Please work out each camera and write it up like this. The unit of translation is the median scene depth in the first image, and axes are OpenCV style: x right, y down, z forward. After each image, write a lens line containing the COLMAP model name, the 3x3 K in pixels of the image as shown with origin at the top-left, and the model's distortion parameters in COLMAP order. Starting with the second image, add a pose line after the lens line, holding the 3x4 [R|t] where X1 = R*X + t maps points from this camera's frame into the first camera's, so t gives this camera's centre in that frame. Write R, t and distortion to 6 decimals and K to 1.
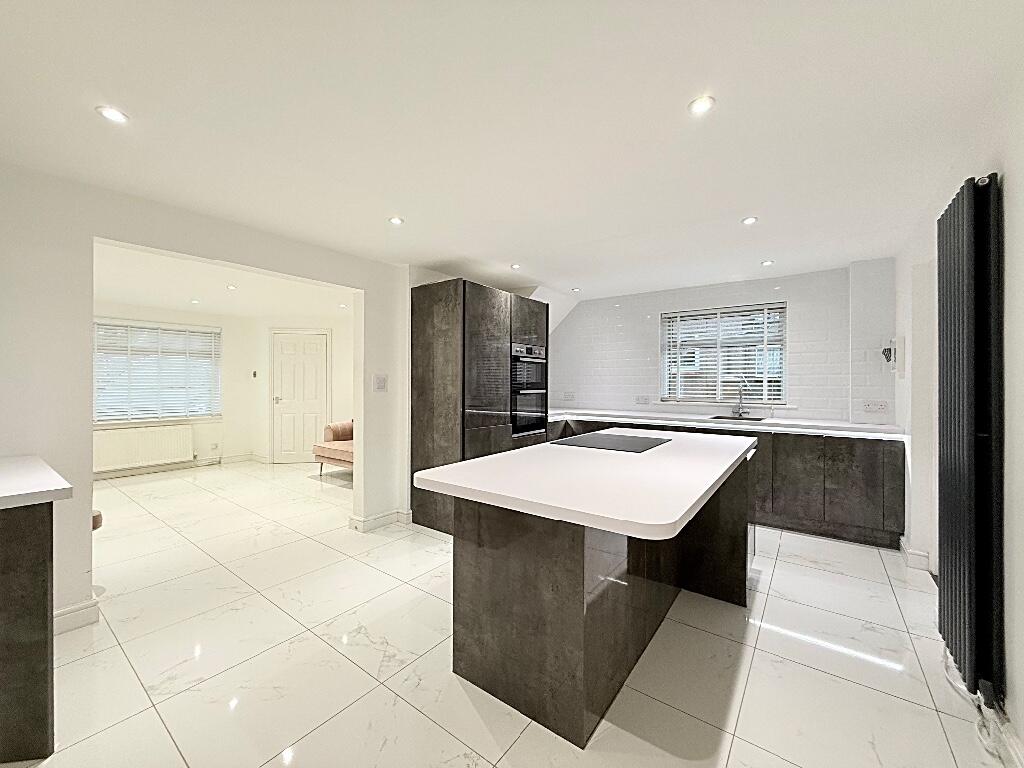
lens RADIAL K [[406.0, 0, 510.6], [0, 406.0, 382.7], [0, 0, 1]] dist [-0.009870, 0.003323]
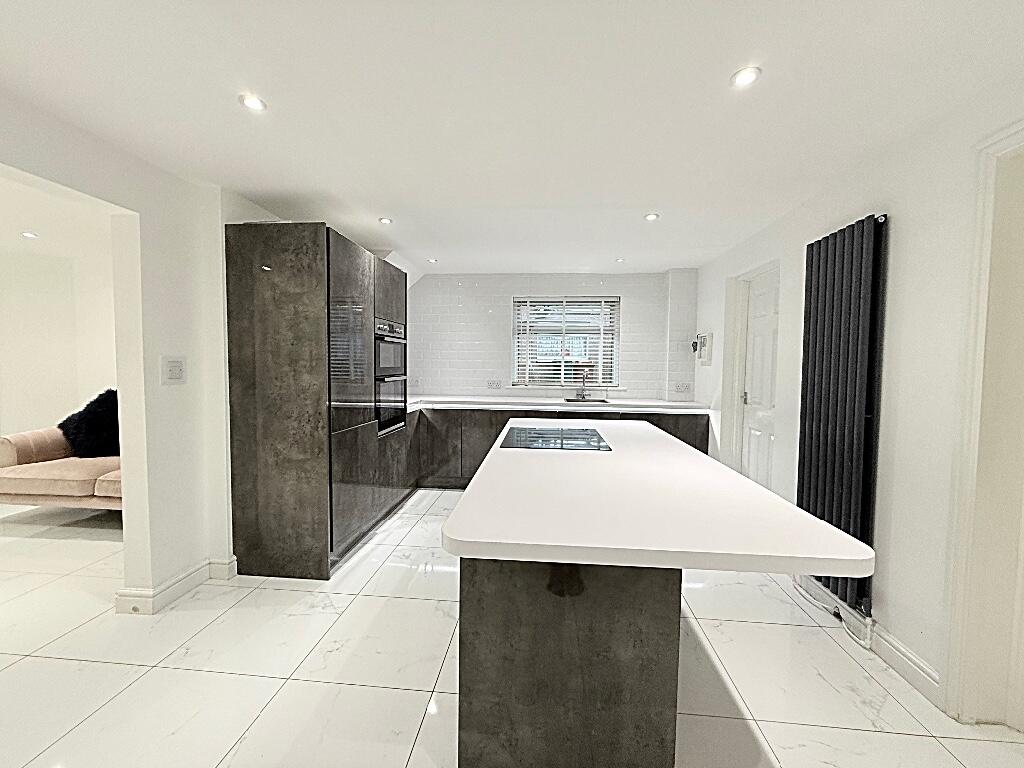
lens RADIAL K [[406.0, 0, 510.0], [0, 406.0, 382.3], [0, 0, 1]] dist [-0.009870, 0.003323]
pose [[0.852108, -0.019088, 0.523018, -0.192572], [-0.006714, 0.998854, 0.047394, -0.011569], [-0.523323, -0.043897, 0.851003, 0.188522]]
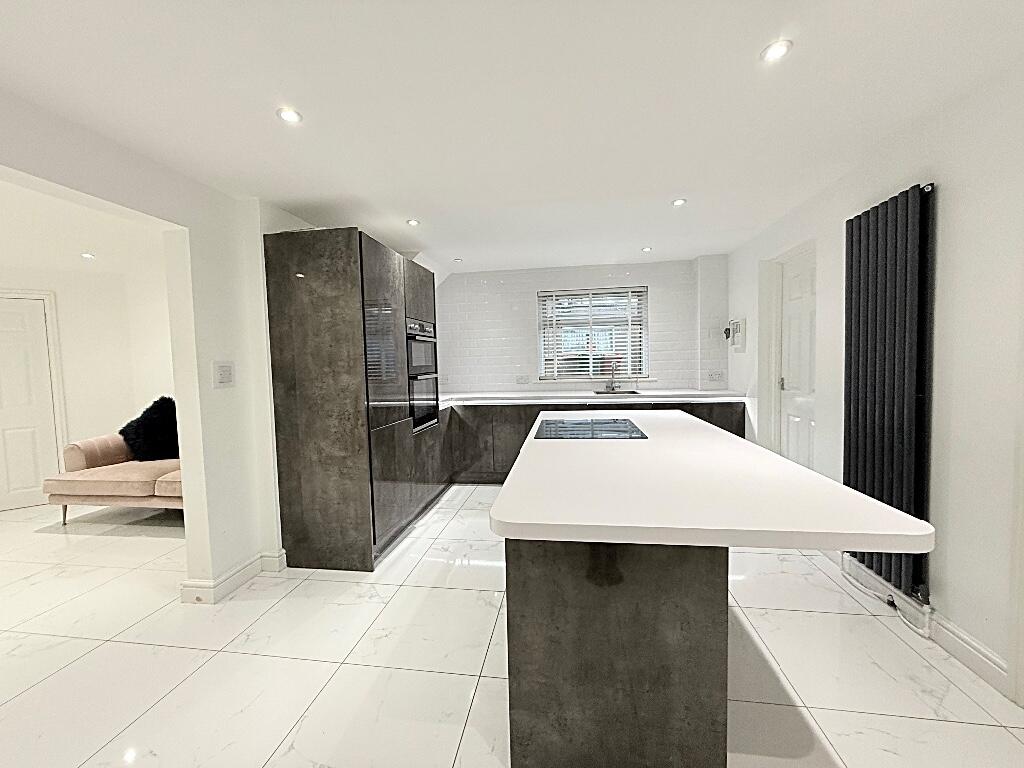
lens RADIAL K [[406.0, 0, 510.2], [0, 406.0, 382.3], [0, 0, 1]] dist [-0.009870, 0.003323]
pose [[0.881777, -0.052951, 0.468684, -0.204565], [0.031806, 0.998092, 0.052923, -0.005552], [-0.470593, -0.031759, 0.881779, 0.186912]]
